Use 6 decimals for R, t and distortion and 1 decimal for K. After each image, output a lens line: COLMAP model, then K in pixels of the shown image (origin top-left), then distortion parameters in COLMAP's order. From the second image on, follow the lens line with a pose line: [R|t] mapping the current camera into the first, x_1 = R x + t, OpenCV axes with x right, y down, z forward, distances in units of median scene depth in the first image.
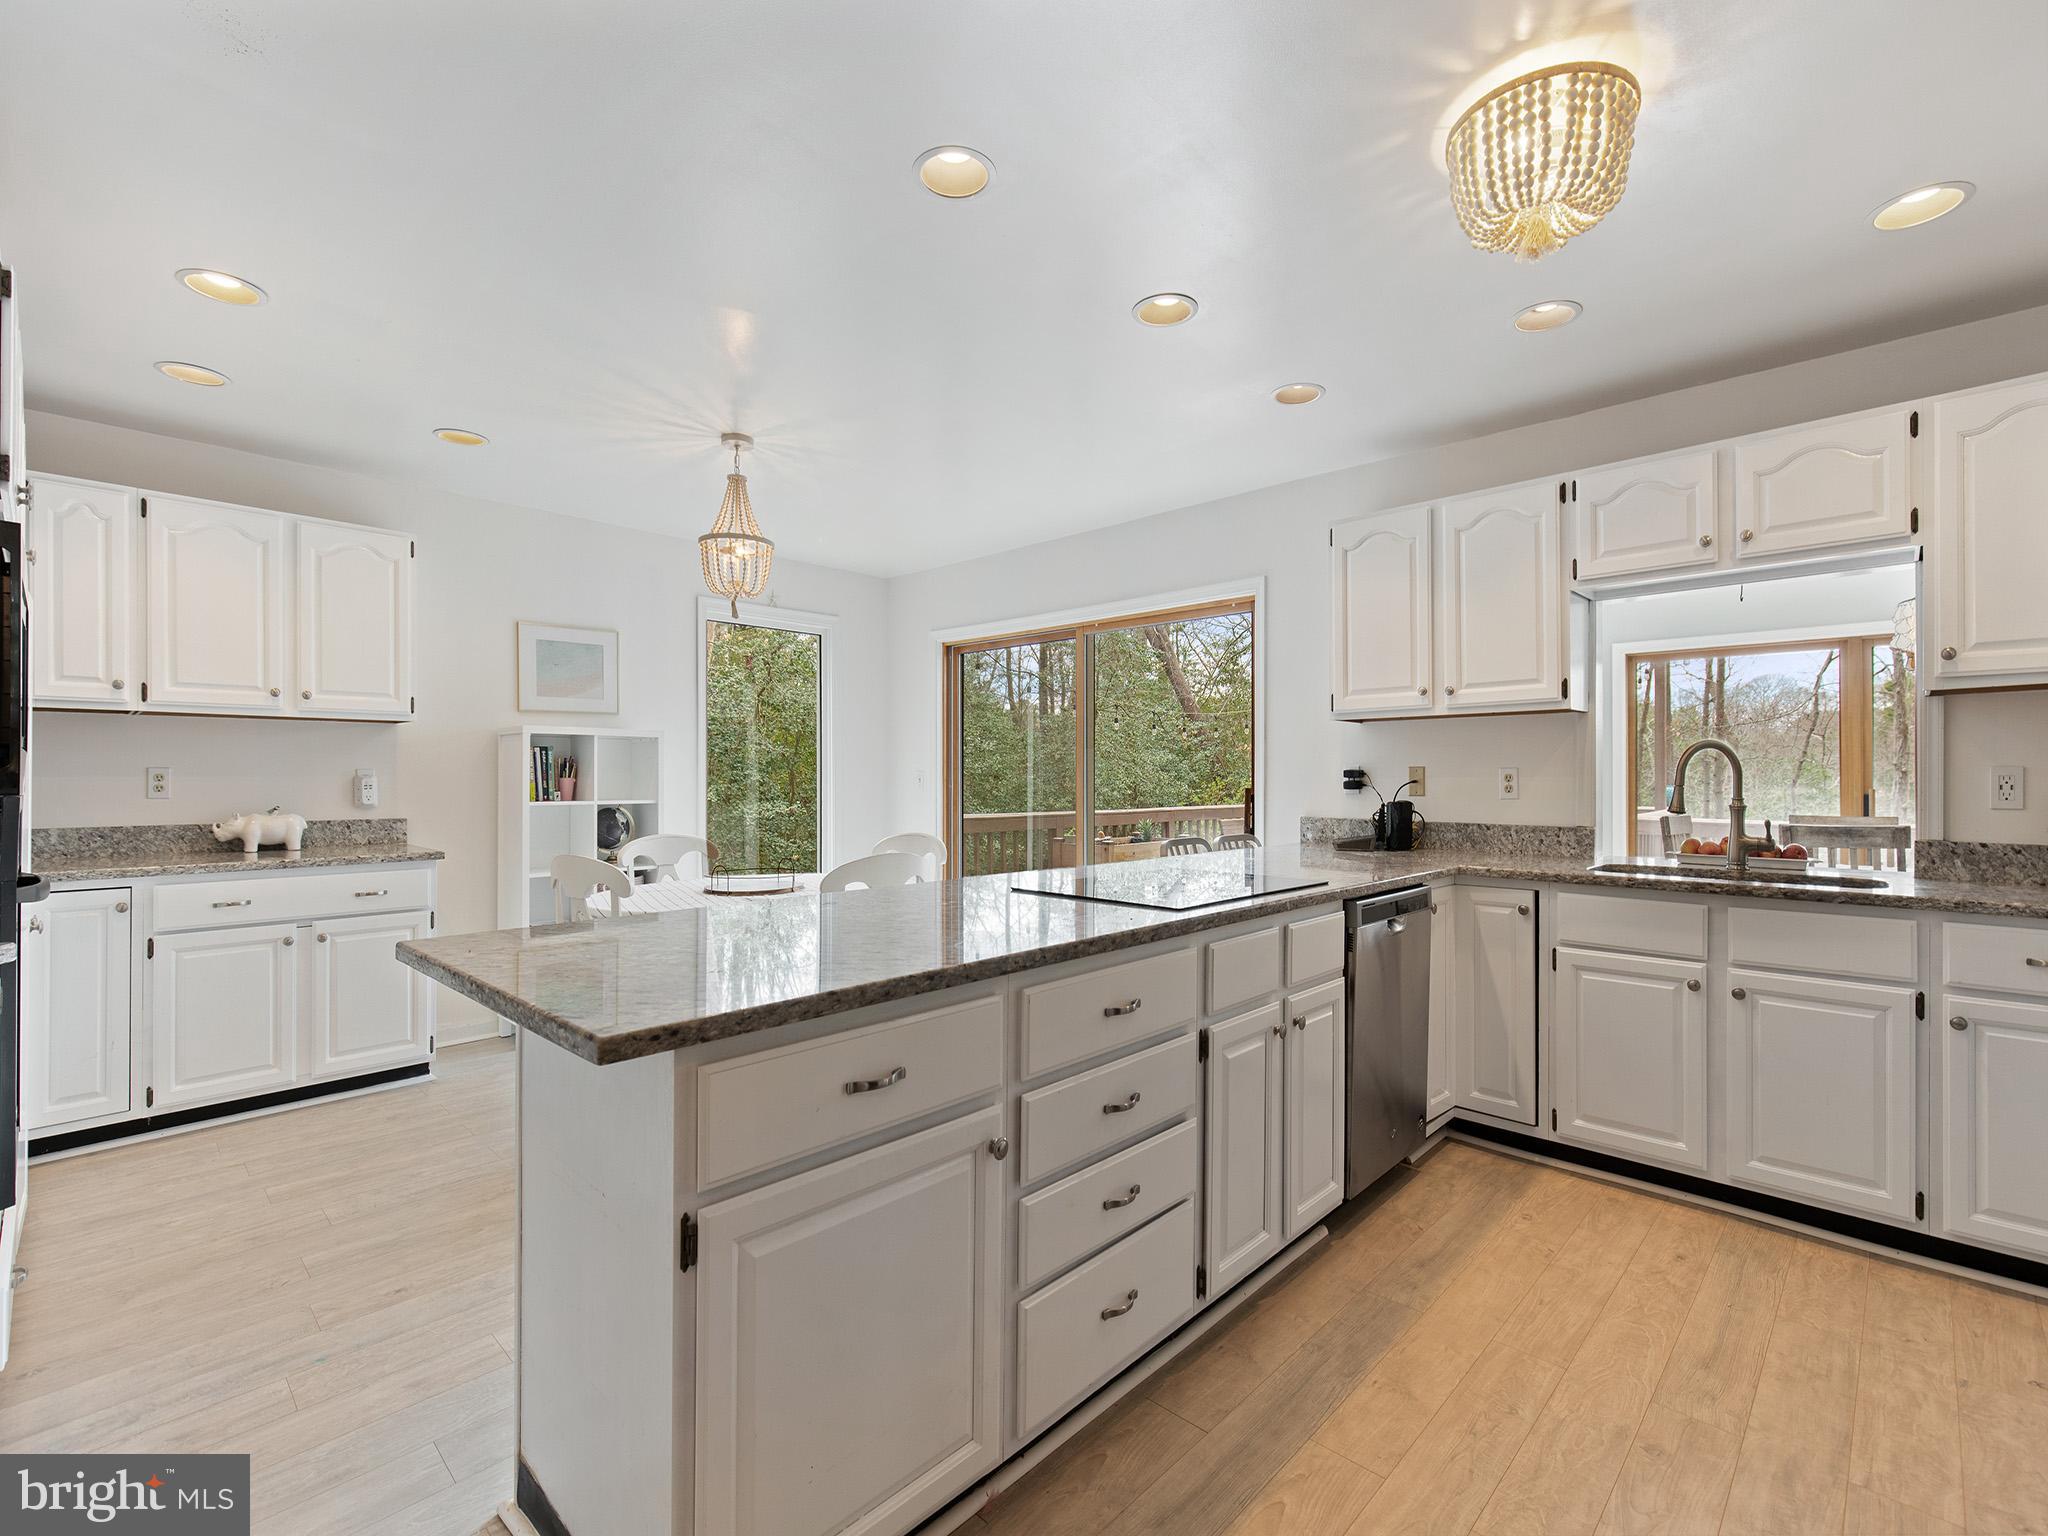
lens RADIAL K [[923.7, 0, 1024.0], [0, 923.7, 768.0], [0, 0, 1]] dist [-0.001710, -0.000541]
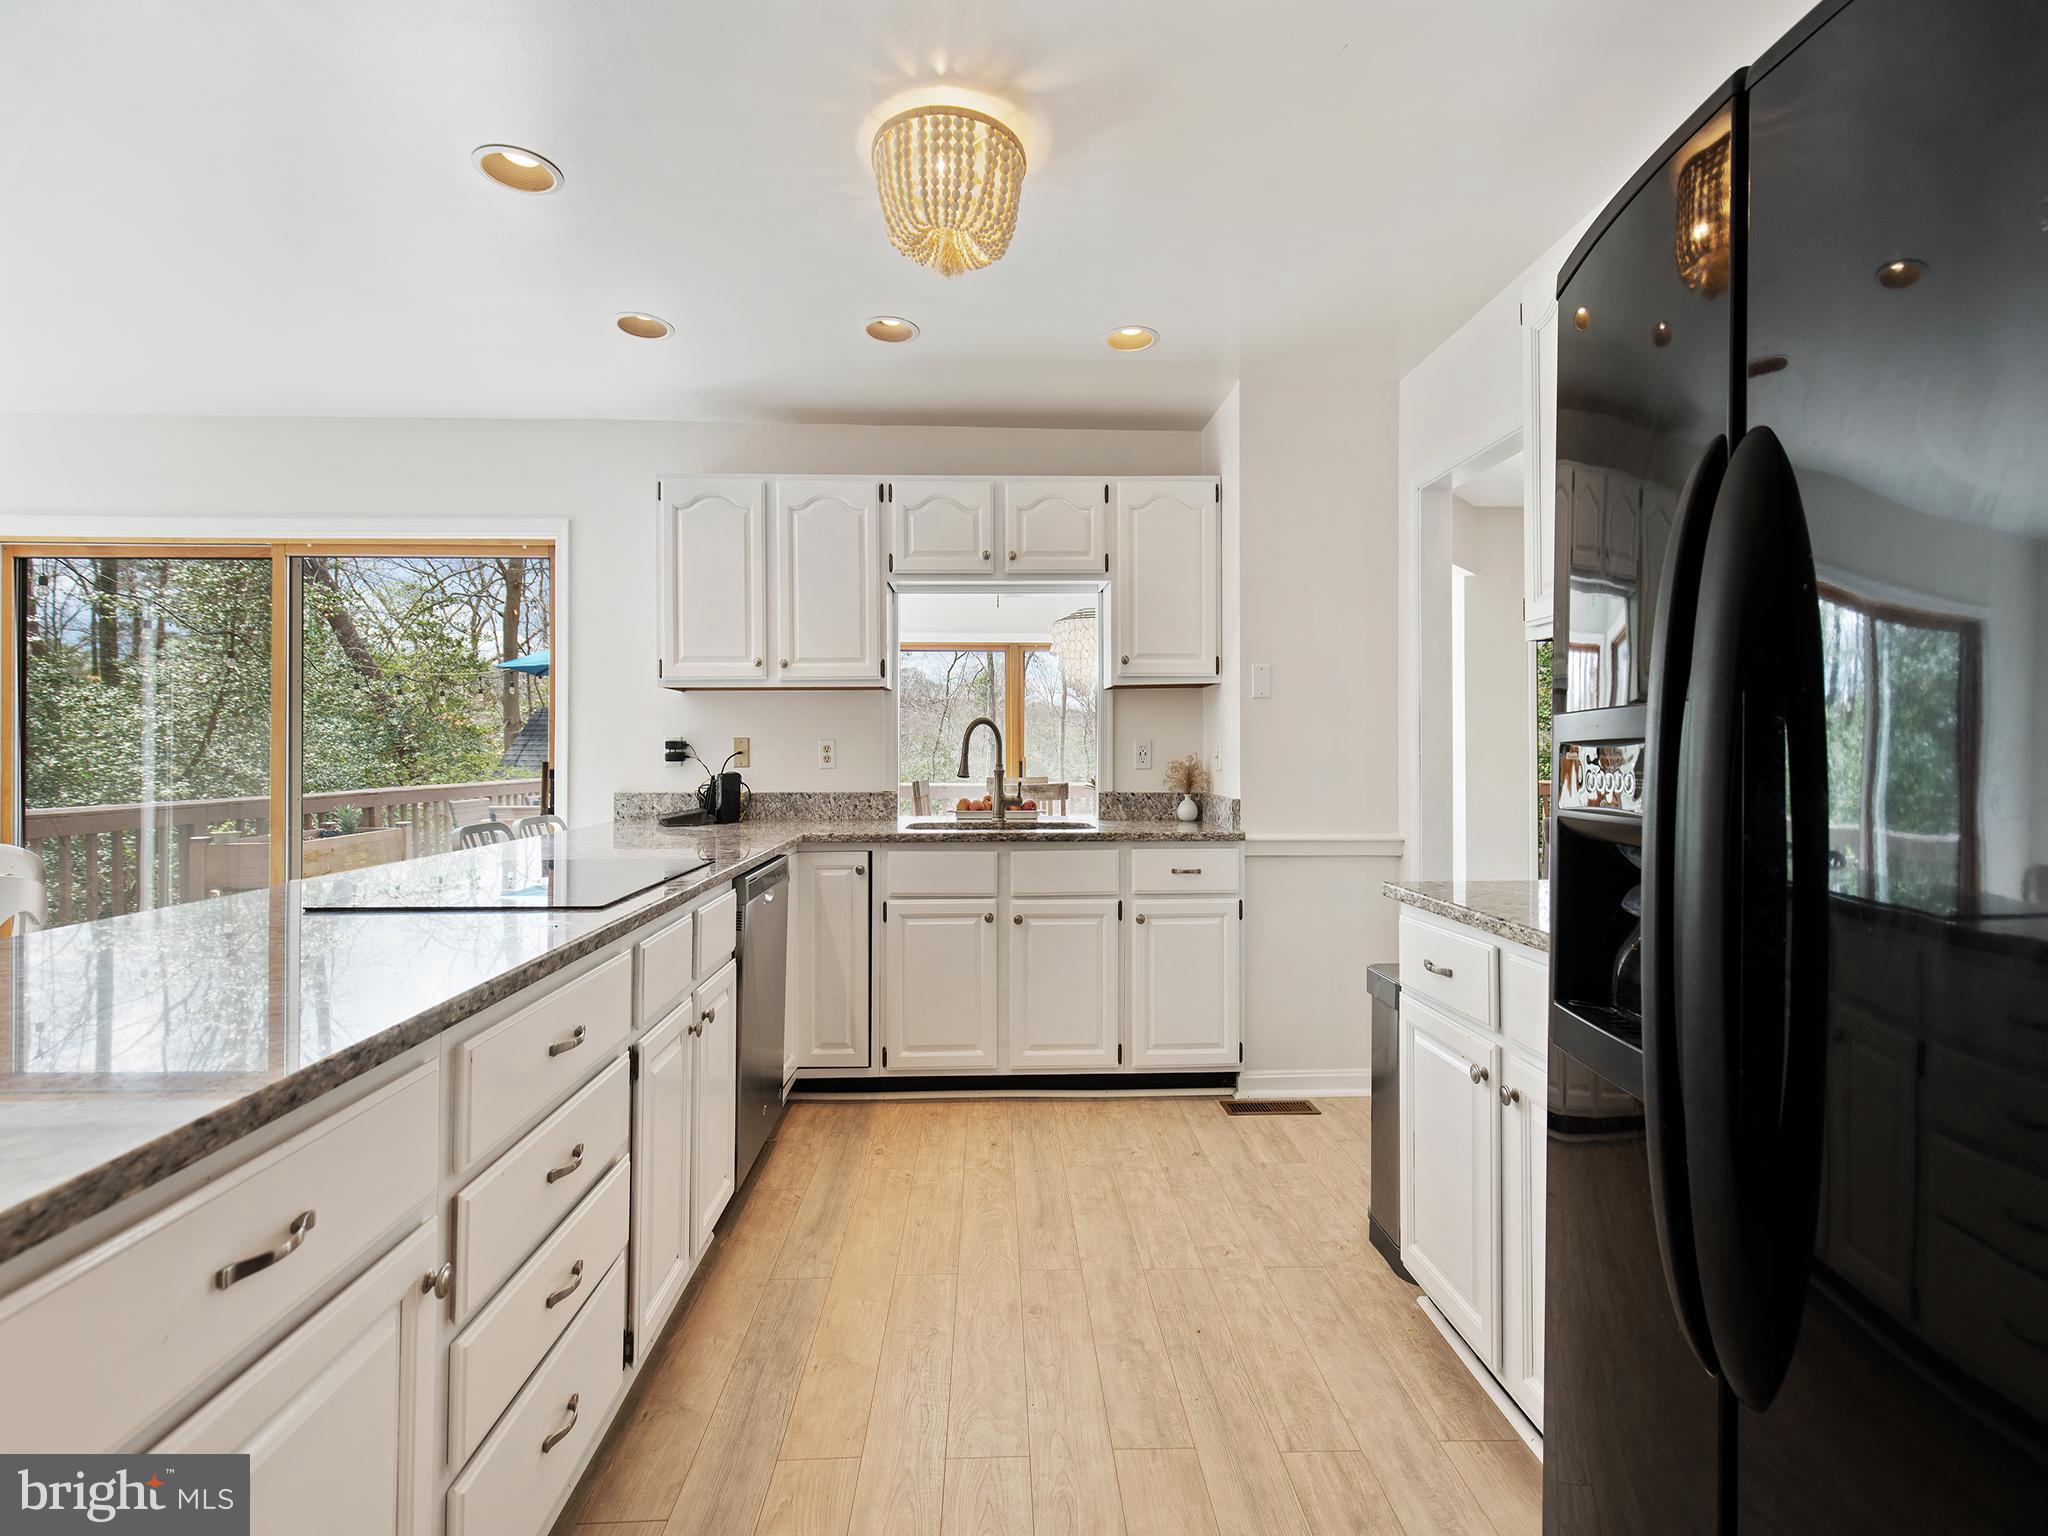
lens RADIAL K [[936.4, 0, 1025.5], [0, 936.4, 739.2], [0, 0, 1]] dist [0.003192, -0.000715]
pose [[0.685762, 0.005130, 0.727808, -0.139776], [-0.003319, 0.999987, -0.003920, 0.004043], [-0.727818, 0.000272, 0.685770, 0.115253]]
